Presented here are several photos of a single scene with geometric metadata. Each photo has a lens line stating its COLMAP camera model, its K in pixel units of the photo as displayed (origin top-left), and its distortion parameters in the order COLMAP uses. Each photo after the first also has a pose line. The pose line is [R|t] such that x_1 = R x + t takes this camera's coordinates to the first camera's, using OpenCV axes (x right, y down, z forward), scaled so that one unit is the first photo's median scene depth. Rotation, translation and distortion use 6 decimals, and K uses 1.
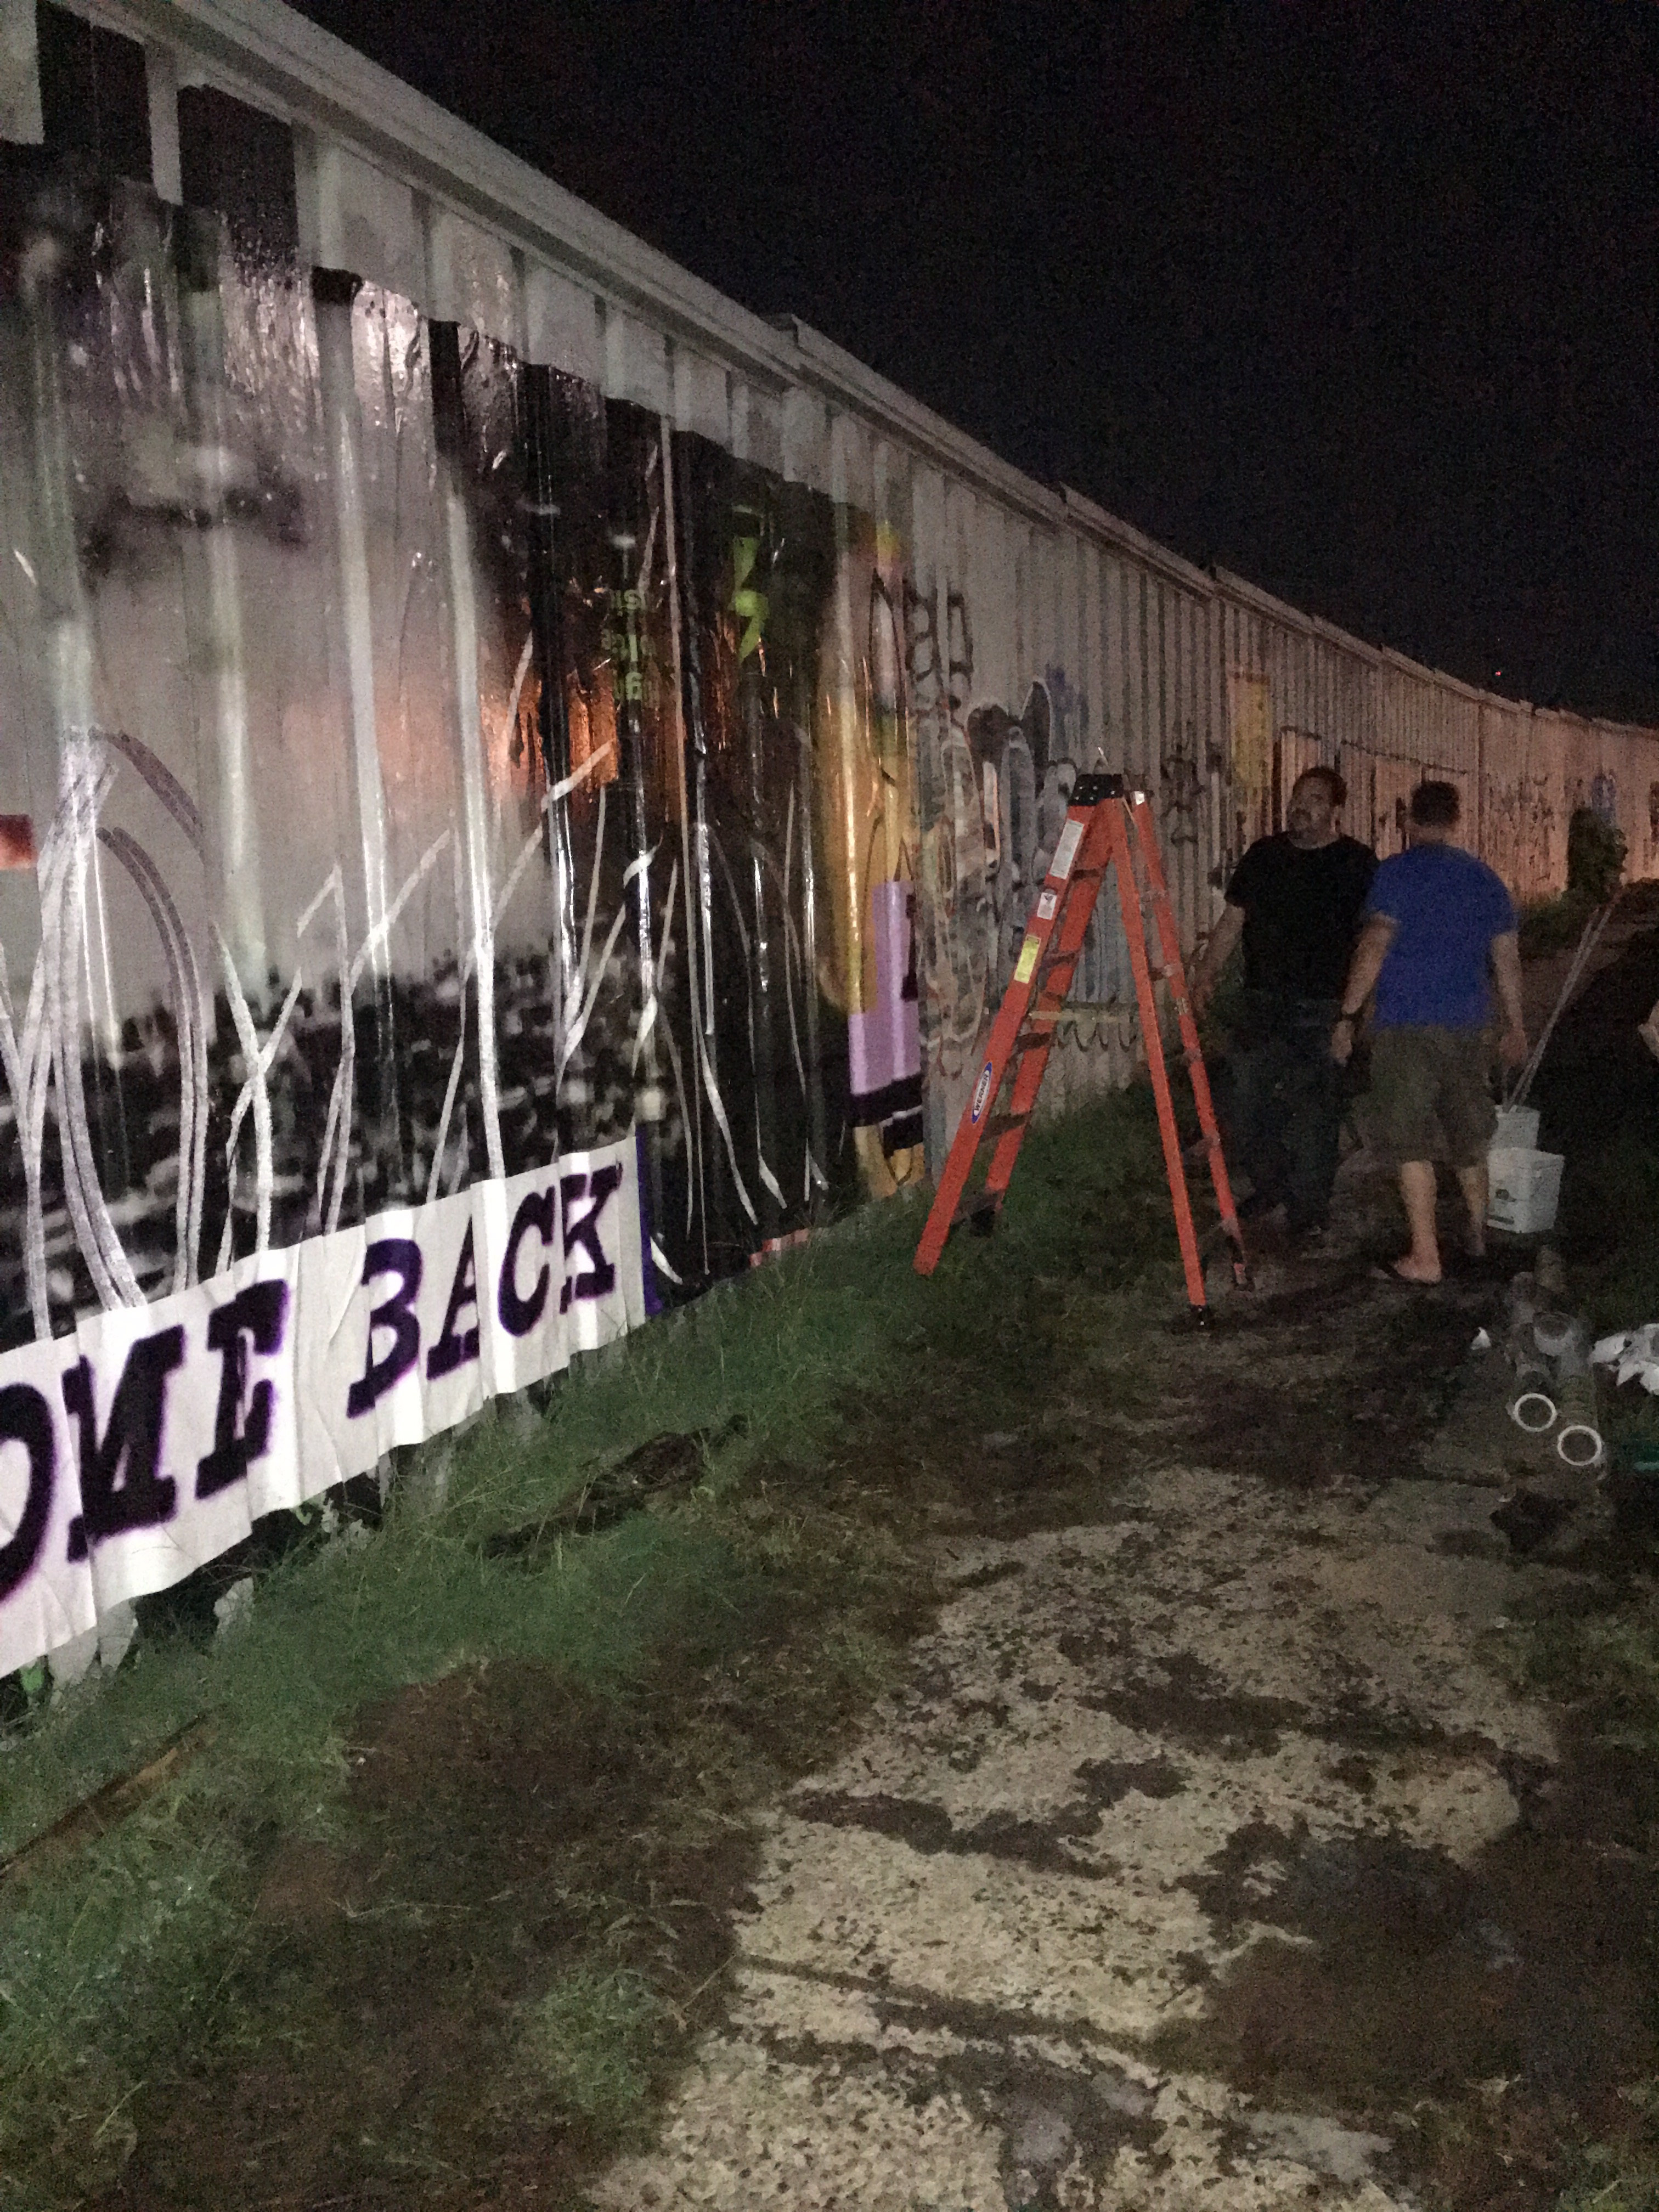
lens RADIAL K [[1872.7, 0, 869.5], [0, 1872.7, 1113.5], [0, 0, 1]] dist [0.063770, -0.085808]
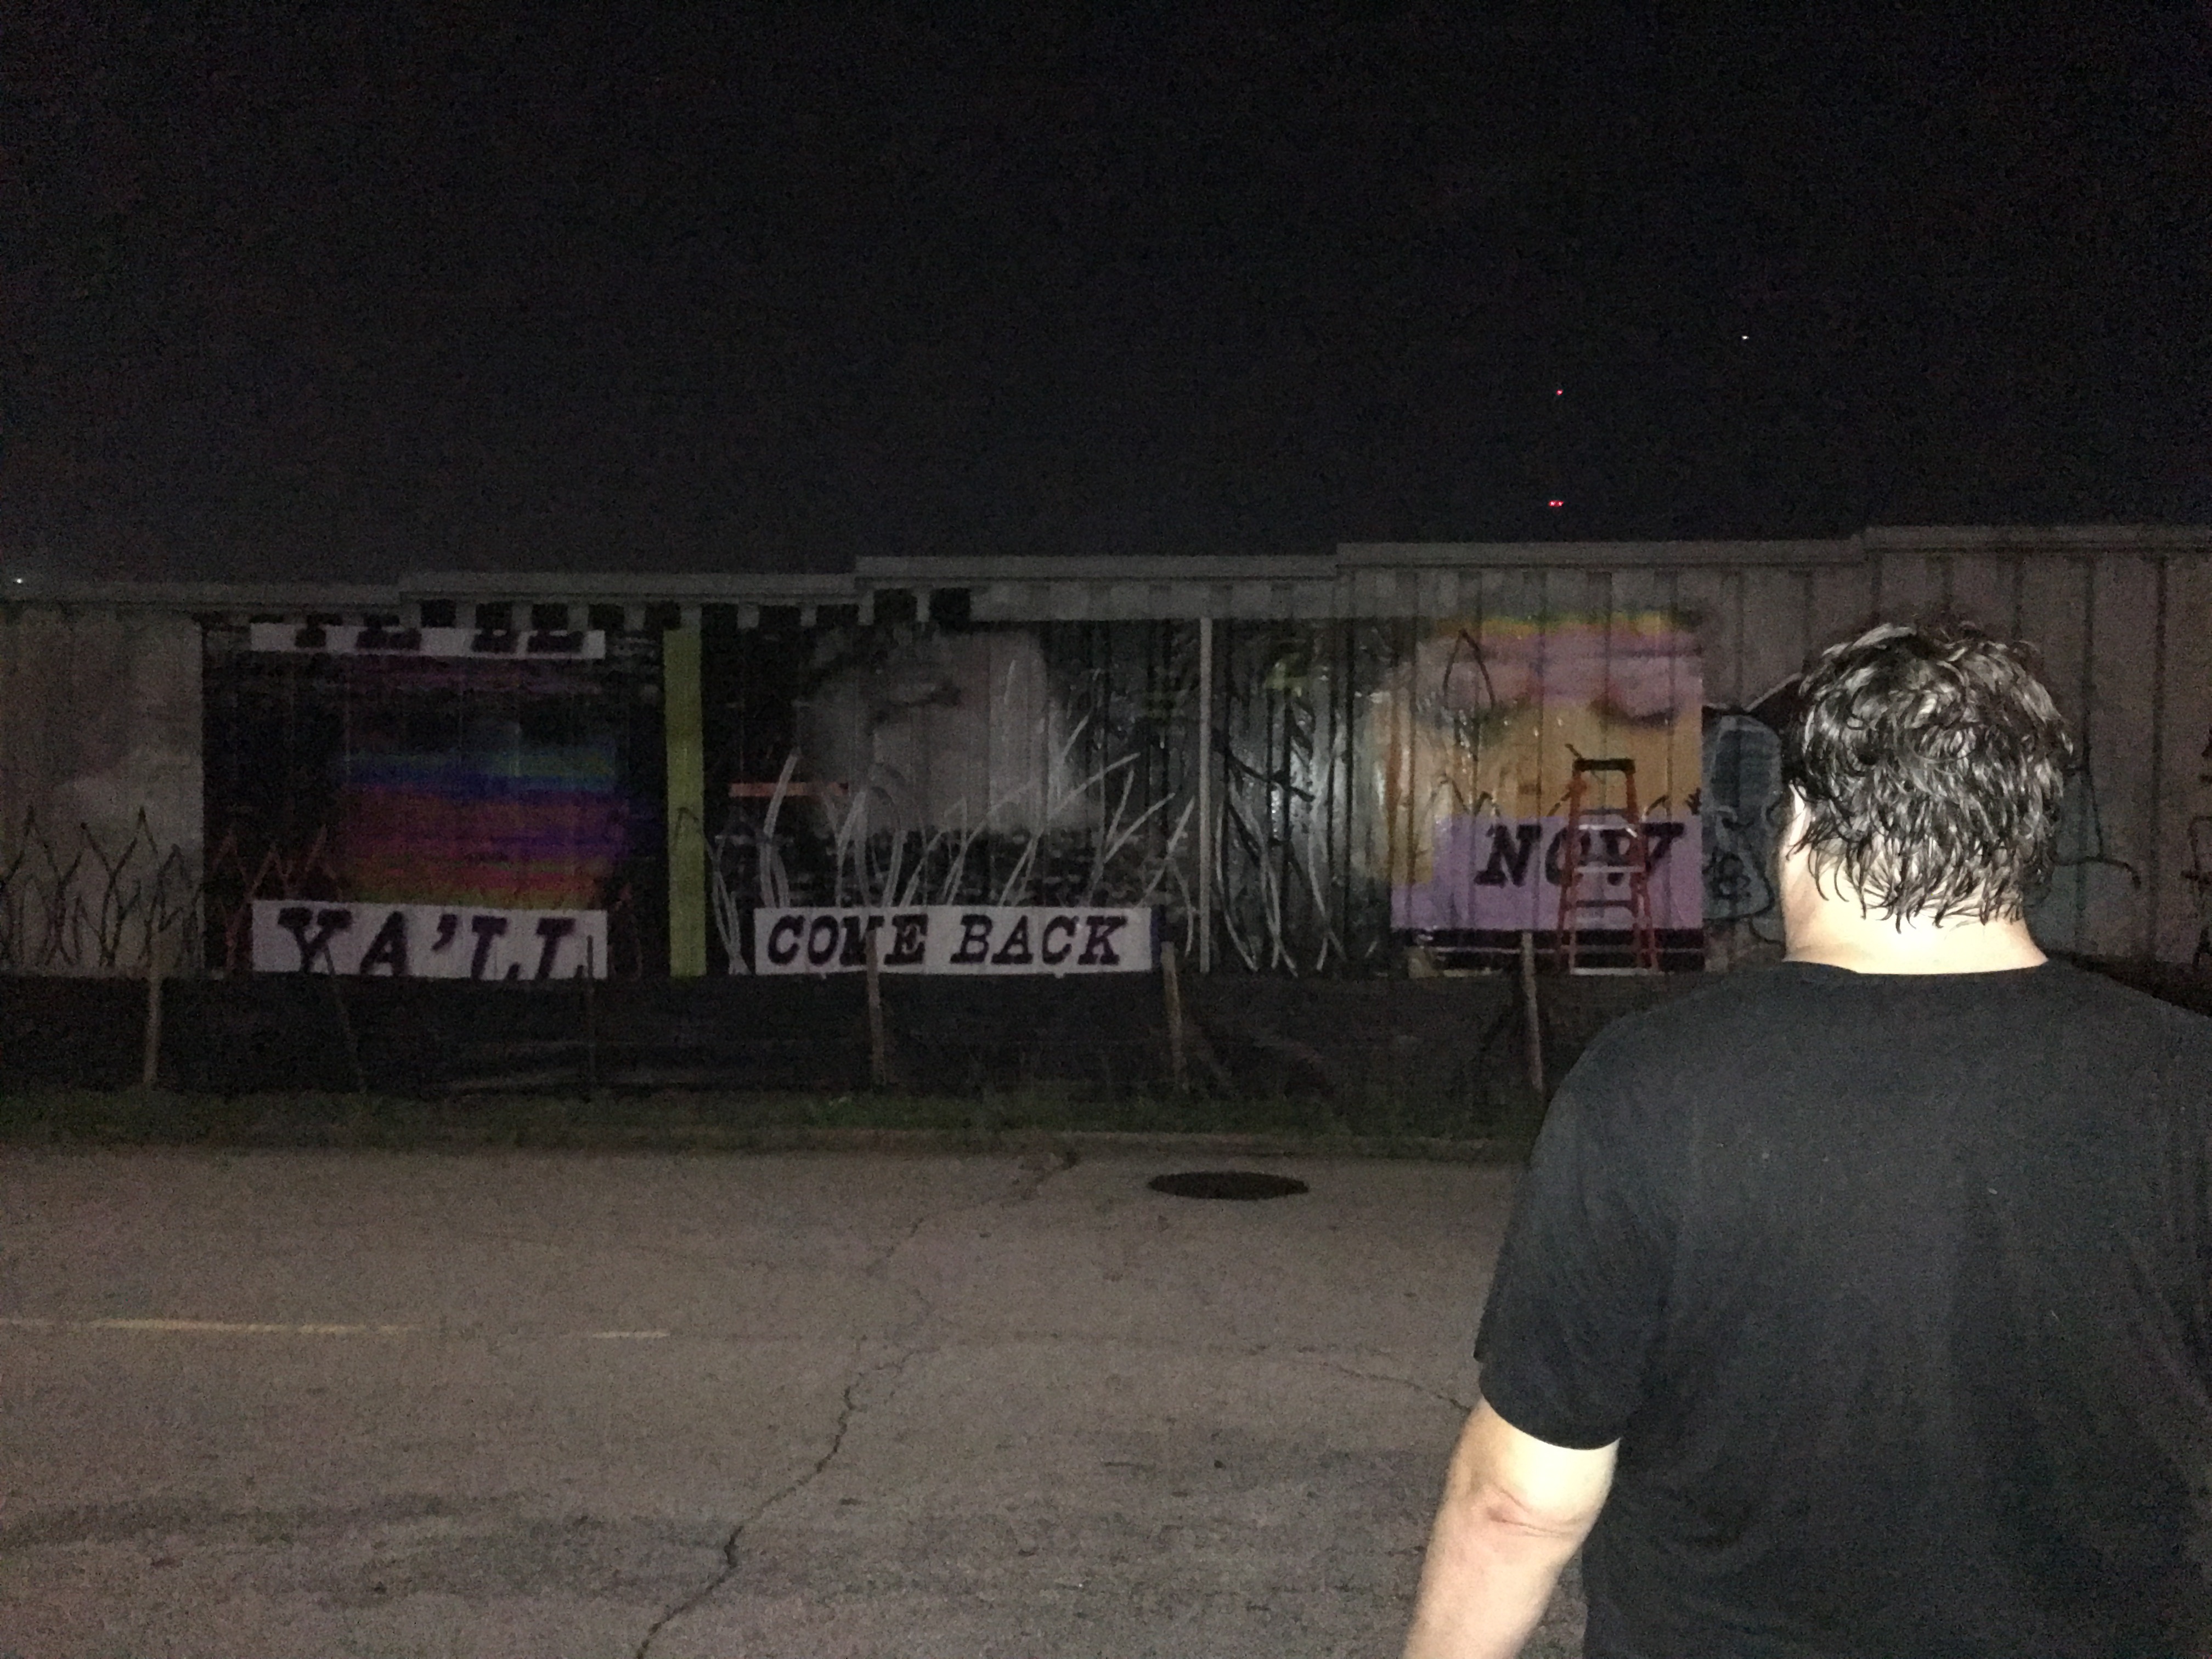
lens RADIAL K [[1872.7, 0, 1106.0], [0, 1872.7, 829.5], [0, 0, 1]] dist [0.063770, -0.085808]
pose [[0.219709, 0.060567, -0.973684, 3.045579], [-0.142635, 0.989340, 0.029355, -0.210175], [0.965082, 0.132432, 0.226006, 0.503763]]
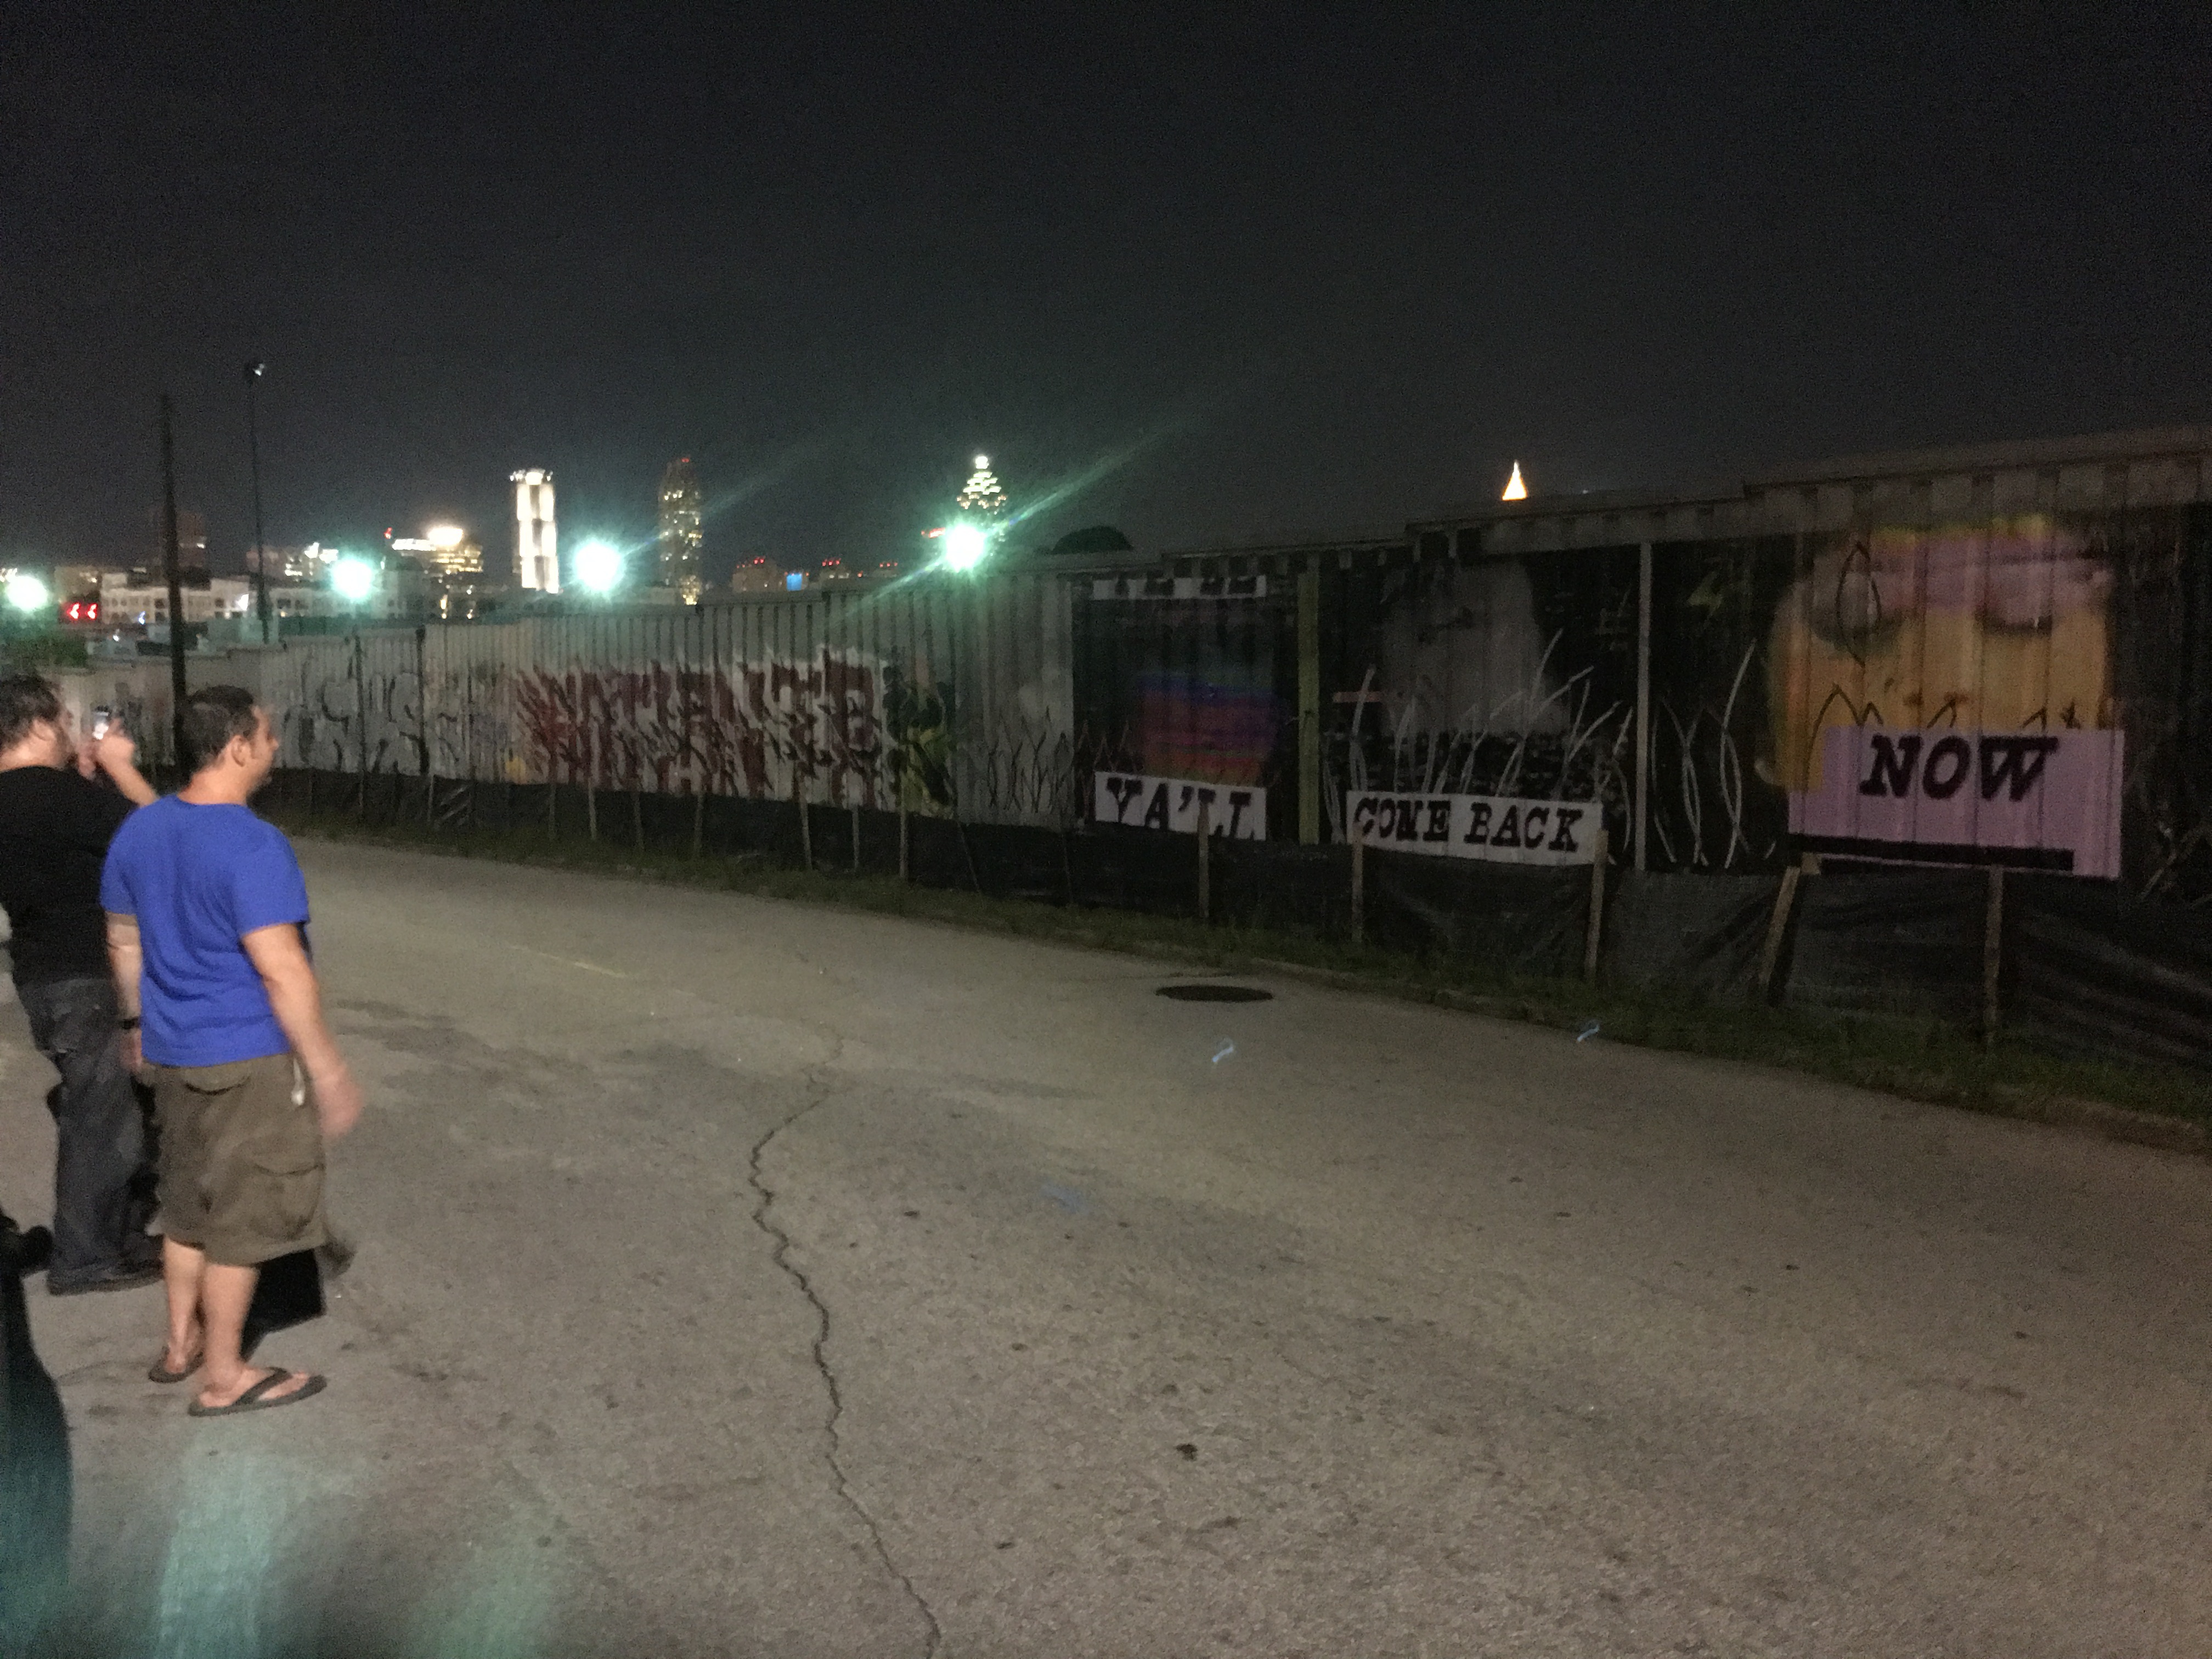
lens RADIAL K [[1889.0, 0, 1106.0], [0, 1889.0, 829.5], [0, 0, 1]] dist [0.054035, -0.072887]
pose [[-0.547059, 0.107207, -0.830201, 3.531927], [-0.090966, 0.978278, 0.186270, -0.552500], [0.832137, 0.177421, -0.525424, 2.527558]]
